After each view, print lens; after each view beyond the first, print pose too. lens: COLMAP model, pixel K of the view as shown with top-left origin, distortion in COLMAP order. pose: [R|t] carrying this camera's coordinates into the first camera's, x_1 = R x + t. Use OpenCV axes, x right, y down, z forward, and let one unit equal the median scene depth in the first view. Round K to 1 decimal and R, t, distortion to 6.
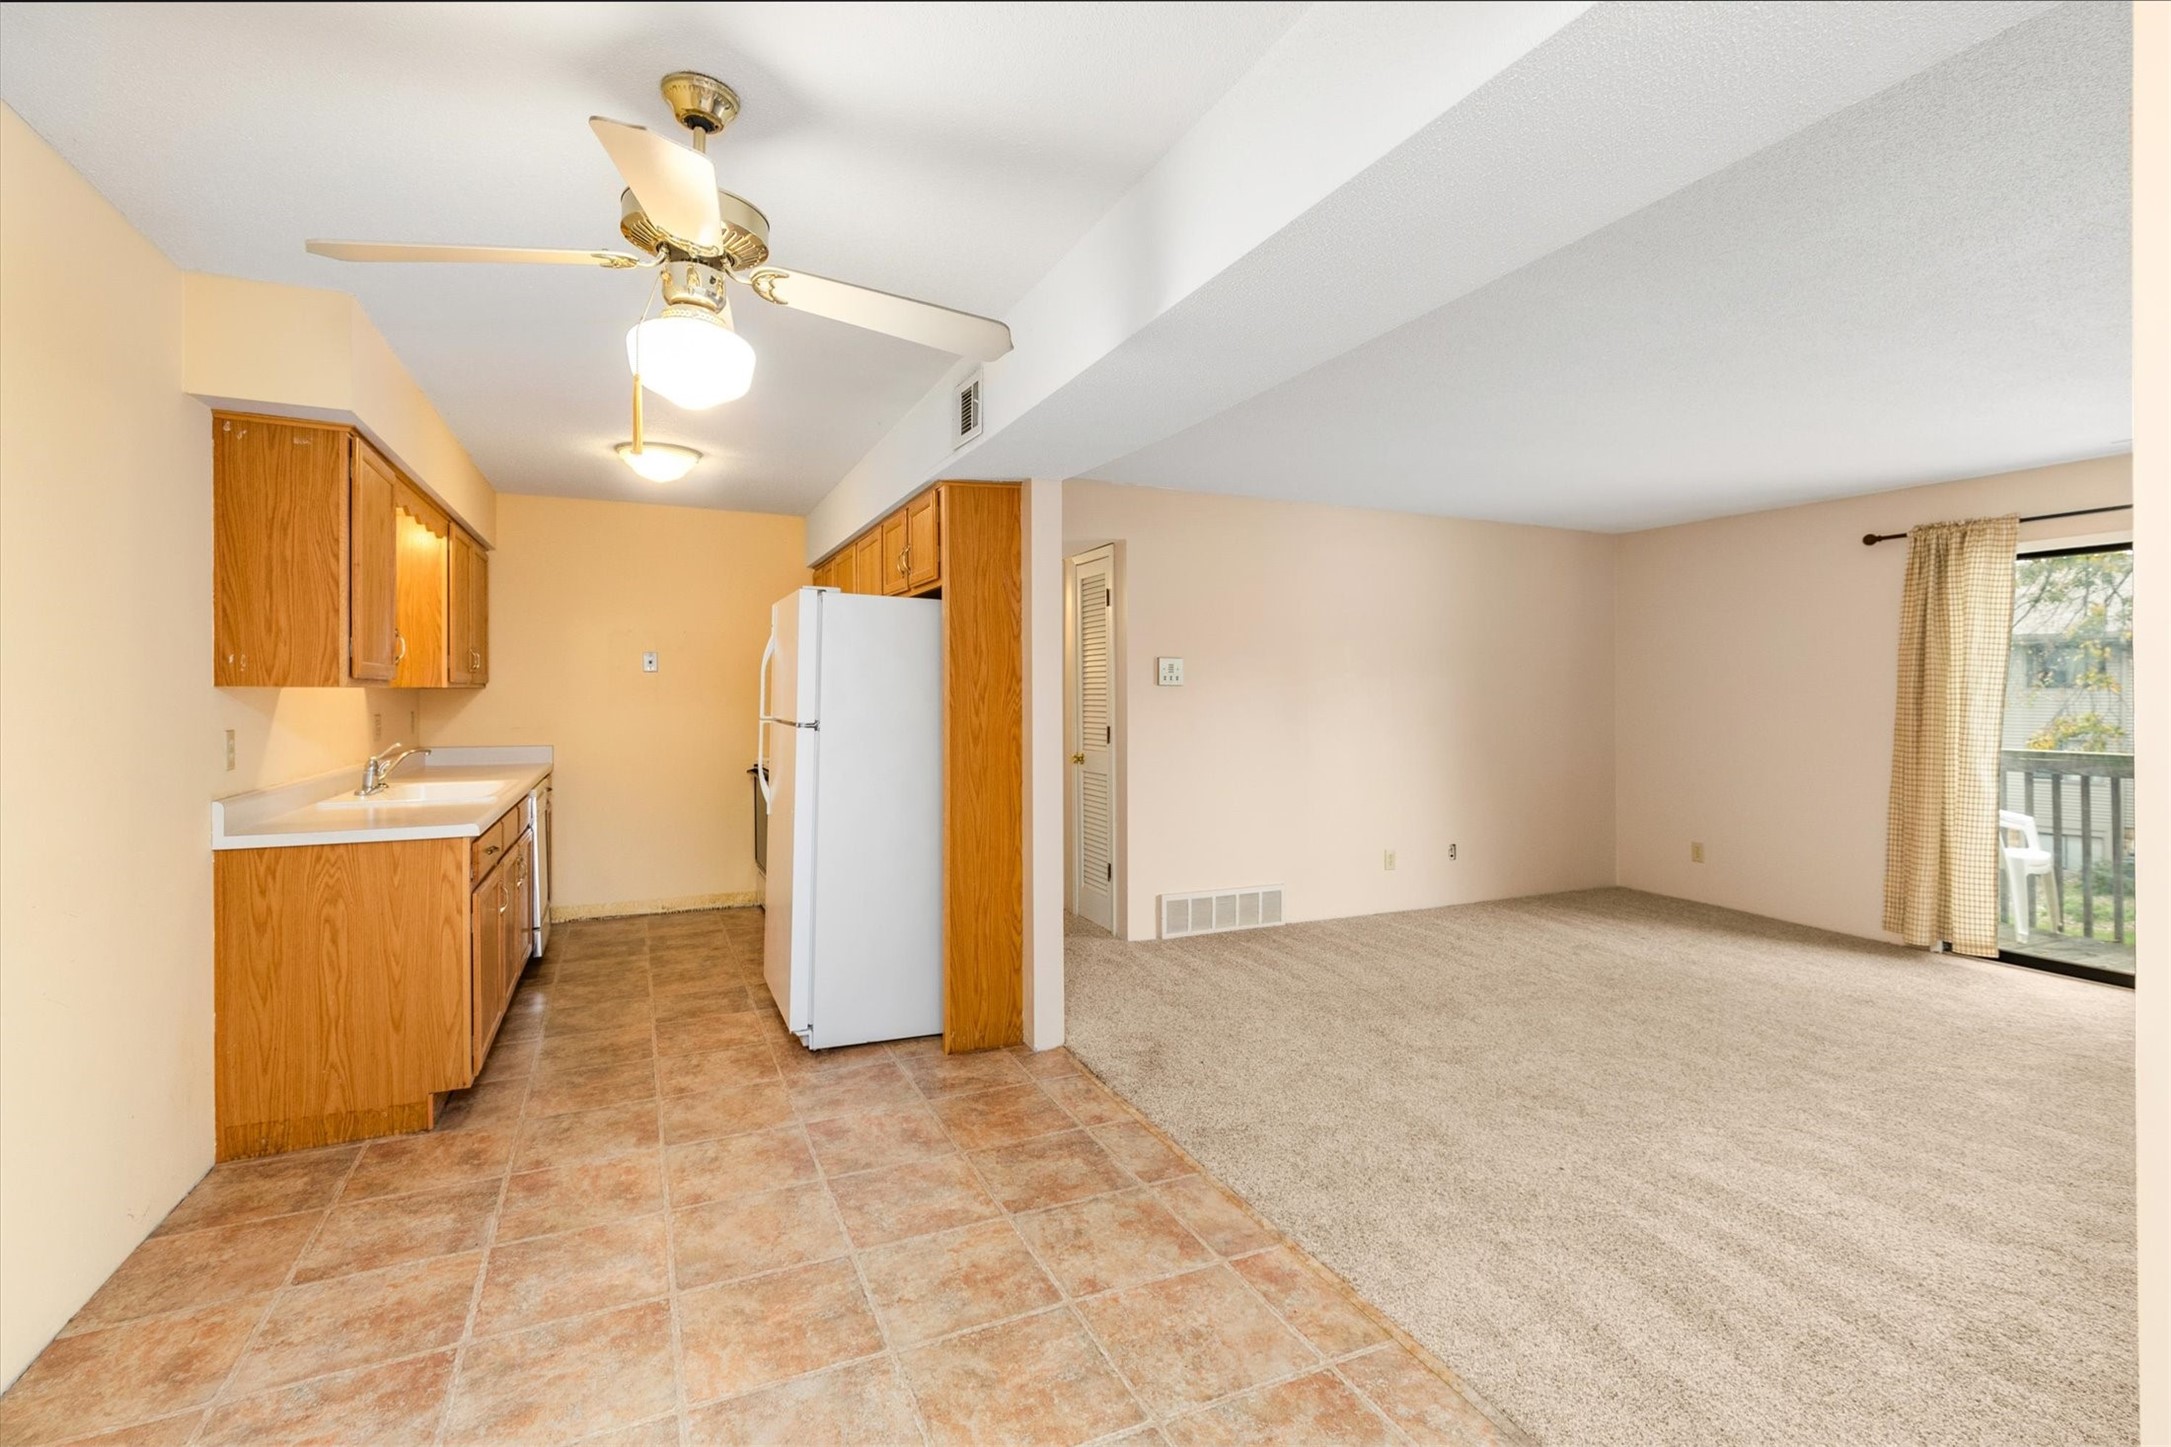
lens RADIAL K [[981.5, 0, 1060.3], [0, 981.5, 693.3], [0, 0, 1]] dist [0.001806, -0.000124]
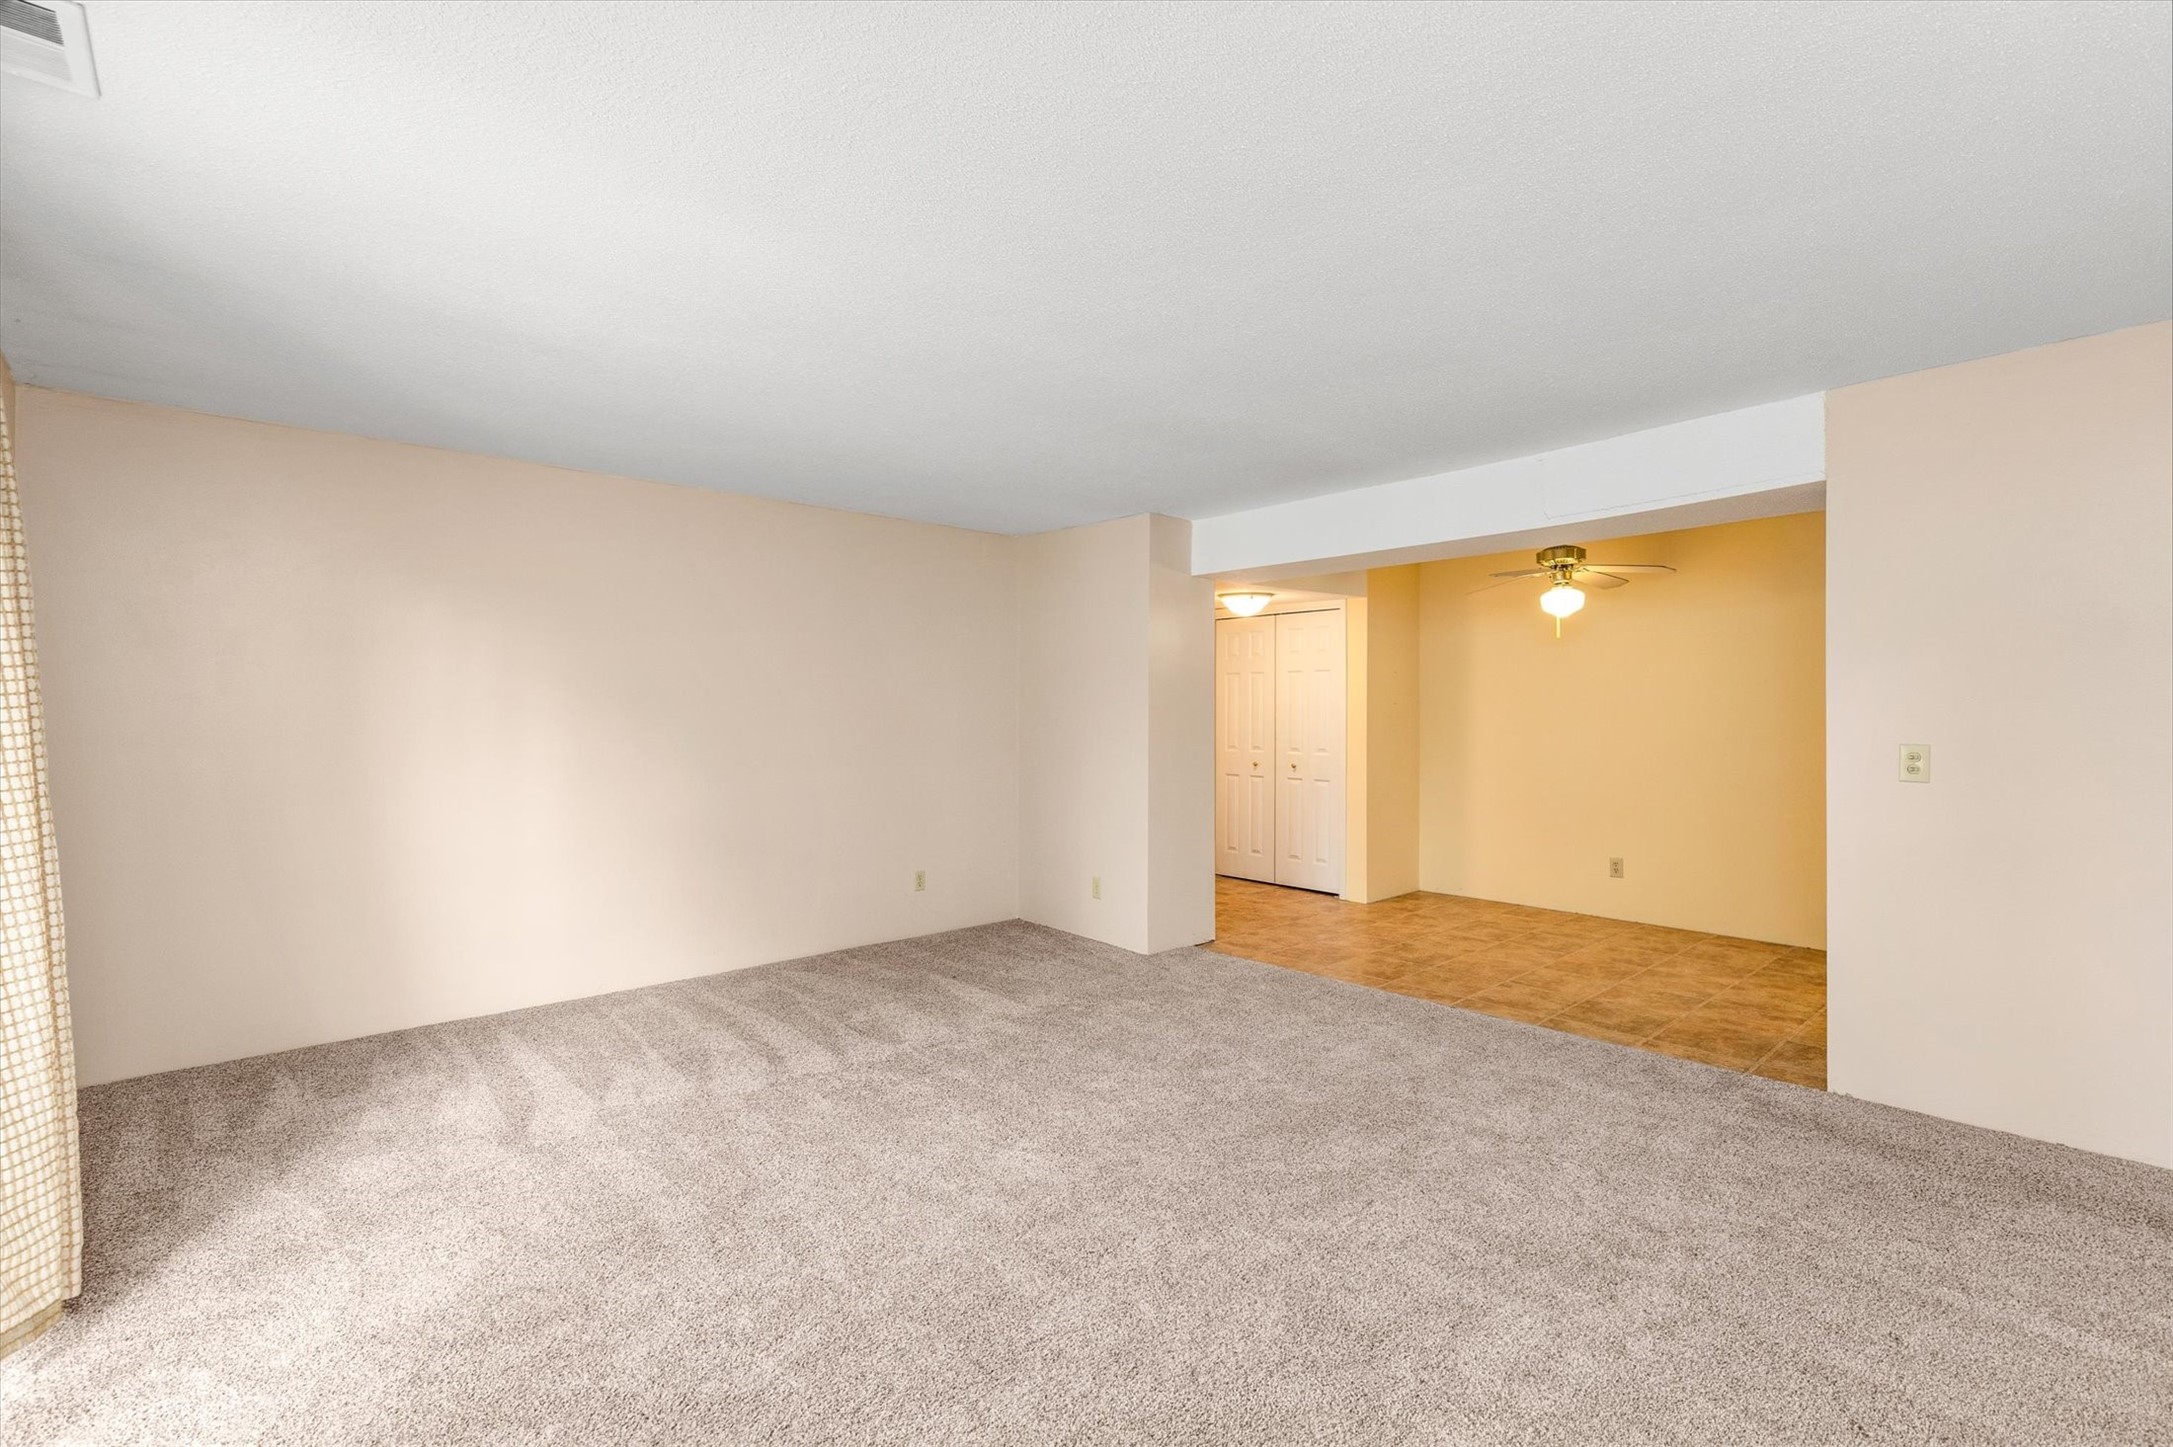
lens RADIAL K [[969.2, 0, 1094.8], [0, 969.2, 701.5], [0, 0, 1]] dist [0.003665, 0.000151]
pose [[-0.947967, 0.000680, -0.318369, 0.712942], [0.003614, 0.999956, -0.008624, -0.003522], [0.318349, -0.009326, -0.947928, 1.245118]]
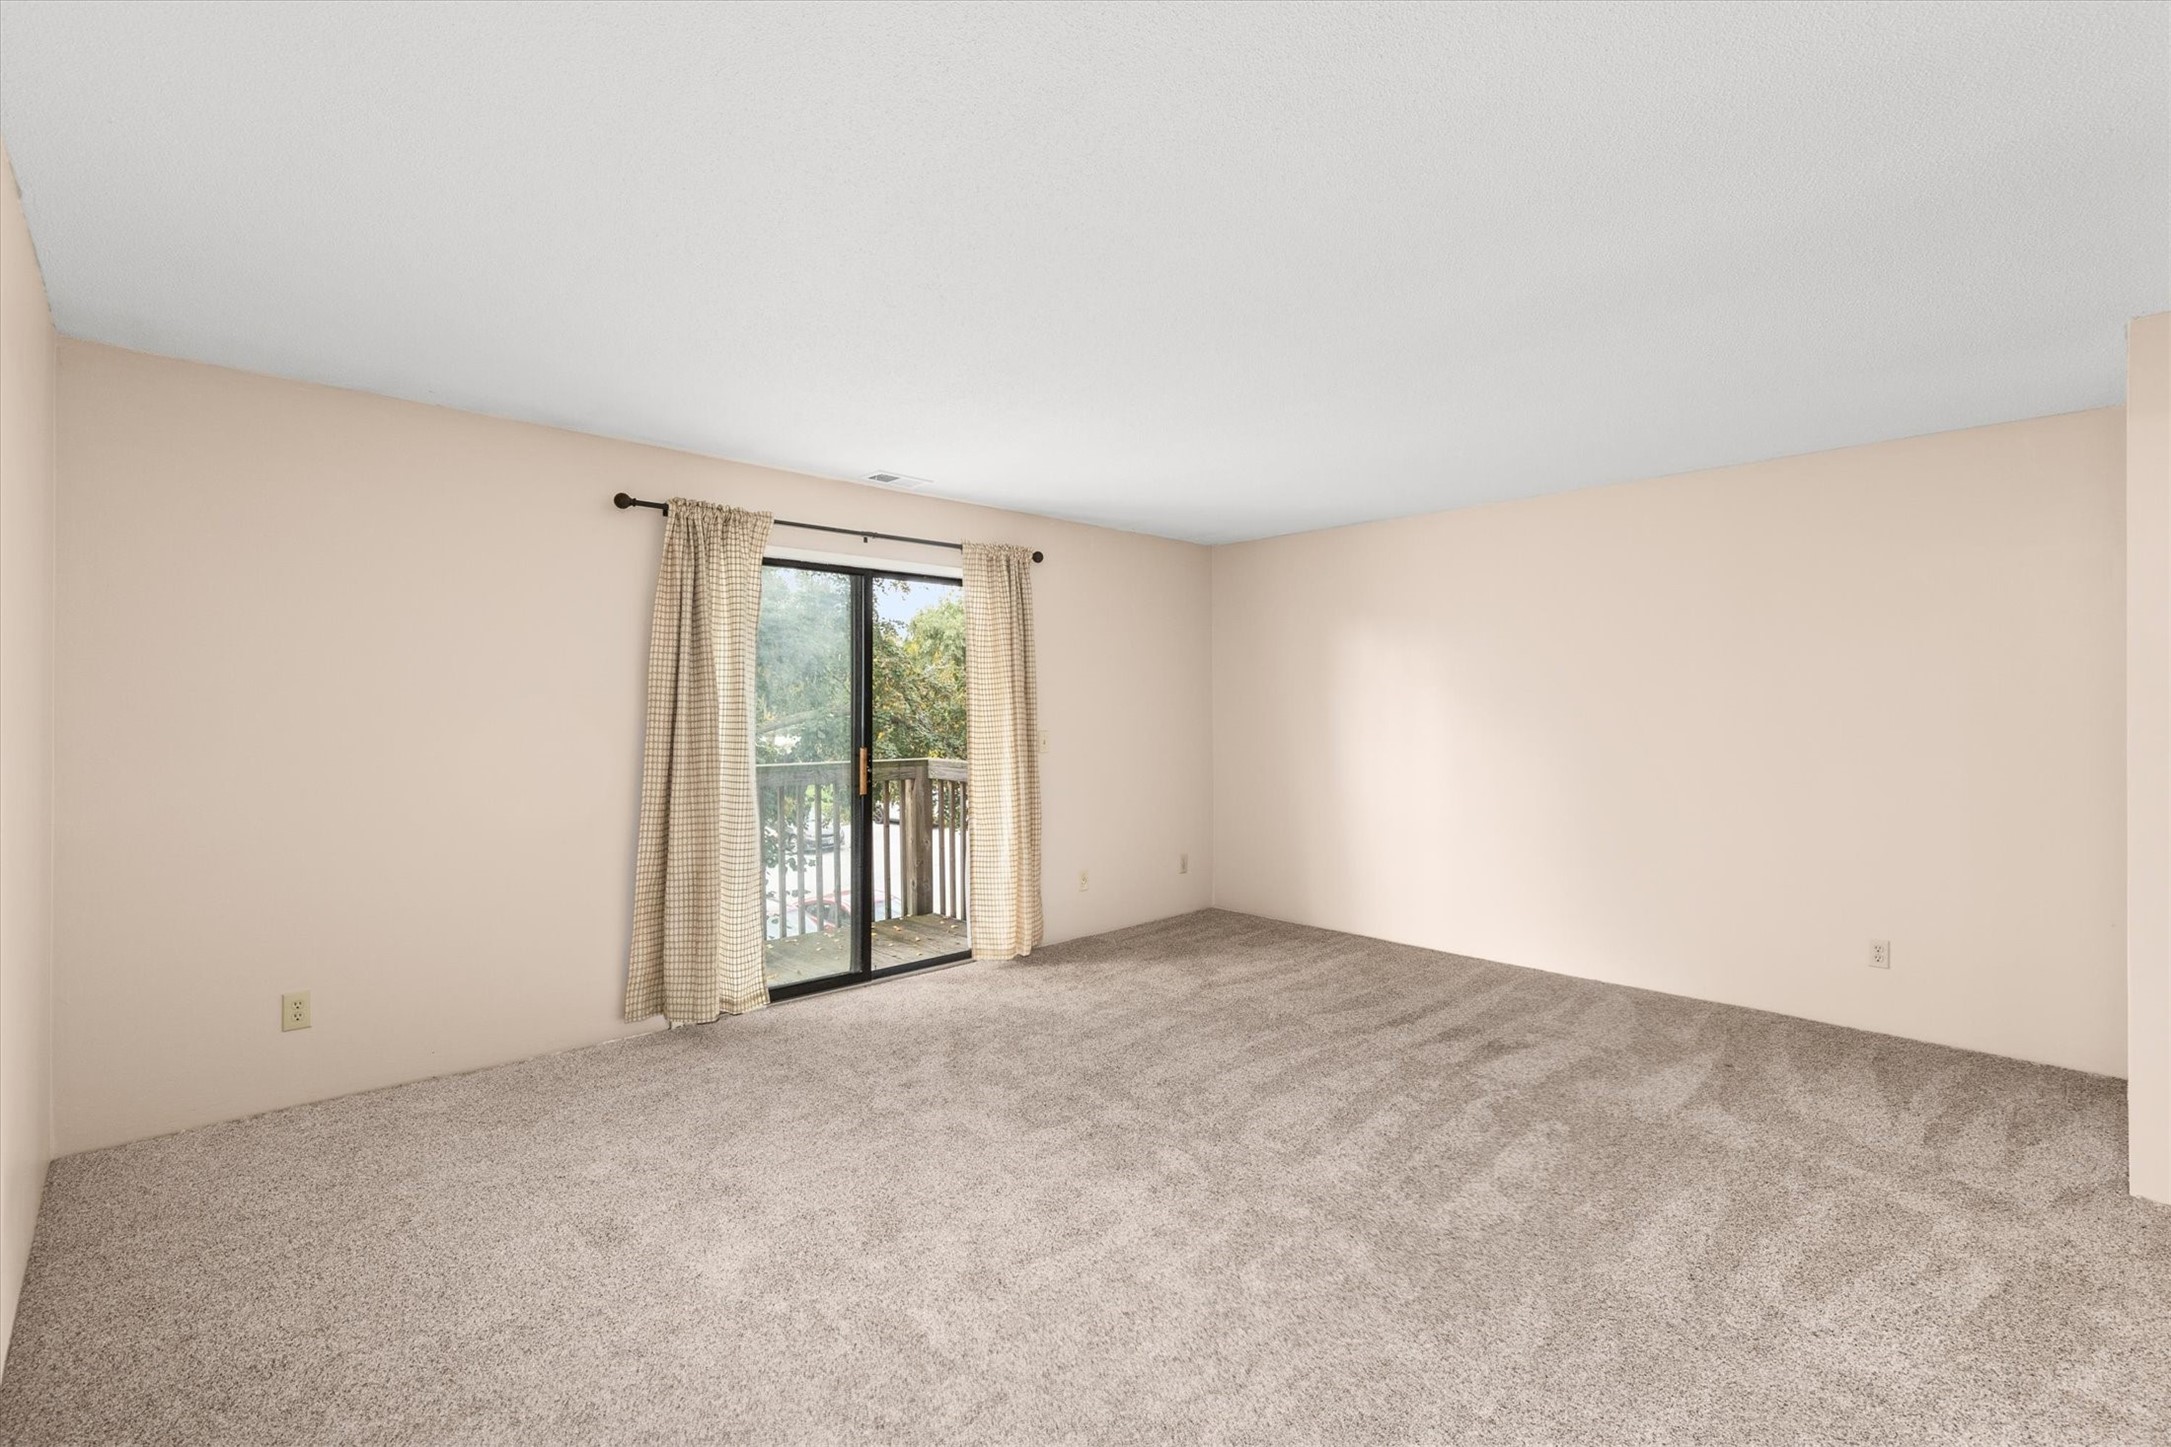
lens RADIAL K [[991.2, 0, 1089.8], [0, 991.2, 684.0], [0, 0, 1]] dist [0.007124, 0.000417]
pose [[-0.360970, 0.019124, 0.932381, -0.003067], [-0.006617, 0.999712, -0.023067, -0.002600], [-0.932554, -0.014496, -0.360739, 0.993427]]
